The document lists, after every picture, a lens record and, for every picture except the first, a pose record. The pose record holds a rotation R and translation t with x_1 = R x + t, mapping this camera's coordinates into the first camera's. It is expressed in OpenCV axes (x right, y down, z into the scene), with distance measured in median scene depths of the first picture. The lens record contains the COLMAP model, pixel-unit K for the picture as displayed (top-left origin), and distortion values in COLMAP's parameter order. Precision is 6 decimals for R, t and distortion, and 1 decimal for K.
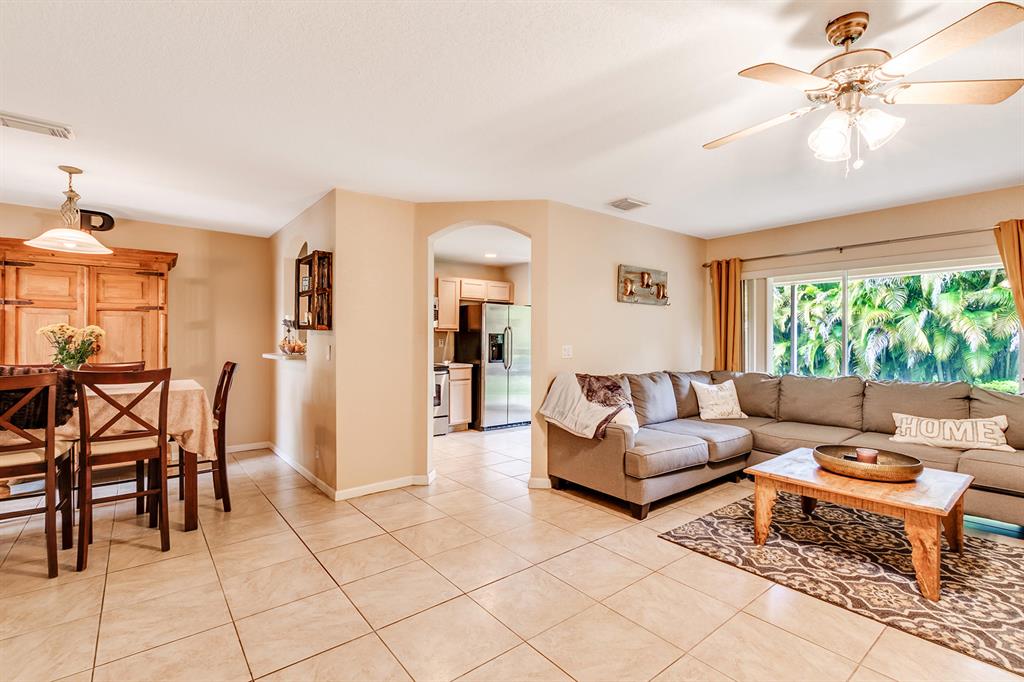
lens RADIAL K [[466.0, 0, 521.3], [0, 466.0, 343.2], [0, 0, 1]] dist [-0.003436, 0.002310]
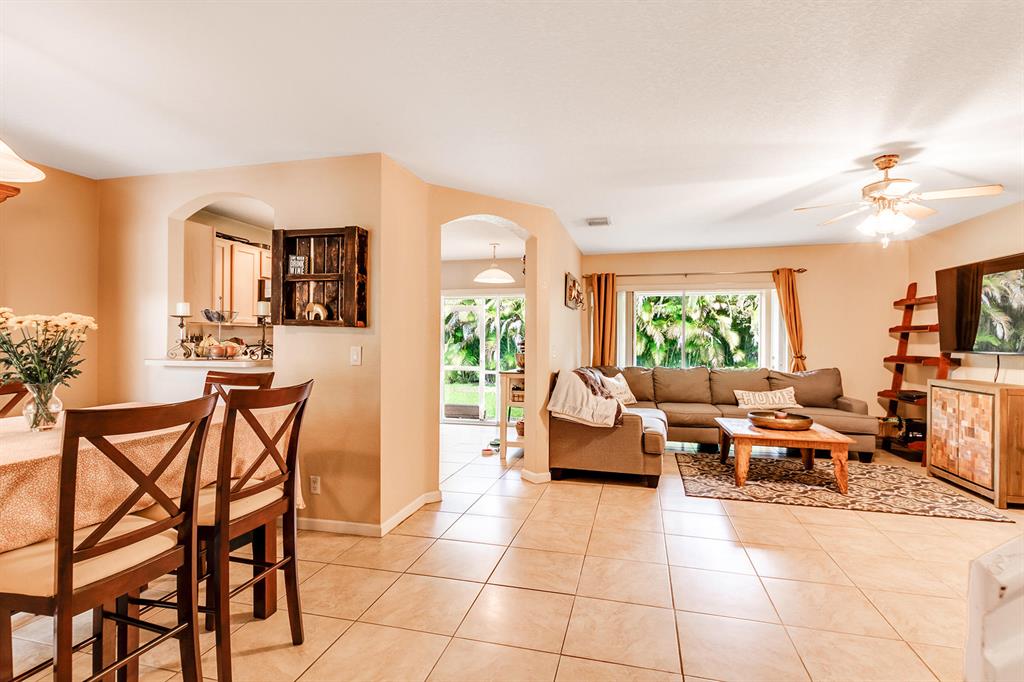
lens RADIAL K [[488.1, 0, 516.5], [0, 488.1, 342.6], [0, 0, 1]] dist [0.004328, 0.000335]
pose [[0.803489, 0.000002, 0.595320, -0.648014], [-0.001045, 0.999998, 0.001407, -0.002881], [-0.595319, -0.001753, 0.803487, 0.152608]]
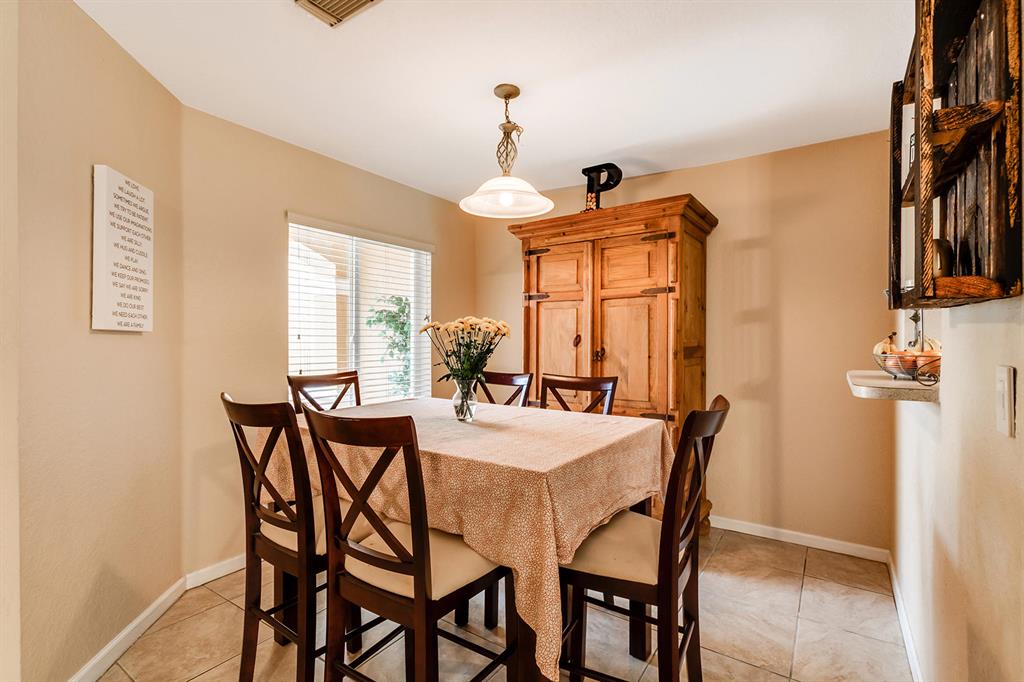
lens RADIAL K [[466.0, 0, 517.0], [0, 466.0, 340.3], [0, 0, 1]] dist [-0.003436, 0.002310]
pose [[0.279613, 0.000762, -0.960112, -0.250482], [-0.005942, 0.999982, -0.000937, -0.006014], [0.960094, 0.005967, 0.279613, 0.670152]]
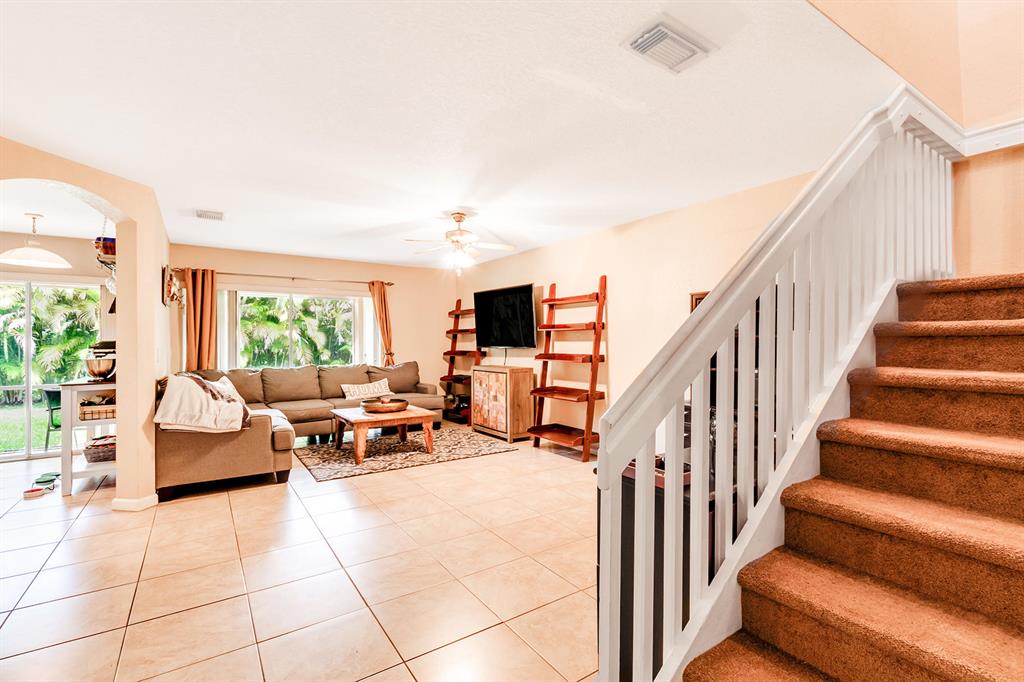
lens RADIAL K [[466.0, 0, 519.0], [0, 466.0, 343.4], [0, 0, 1]] dist [-0.003436, 0.002310]
pose [[0.084685, -0.007410, 0.996380, -0.779149], [0.010442, 0.999924, 0.006549, -0.003271], [-0.996353, 0.009850, 0.084756, 0.202122]]
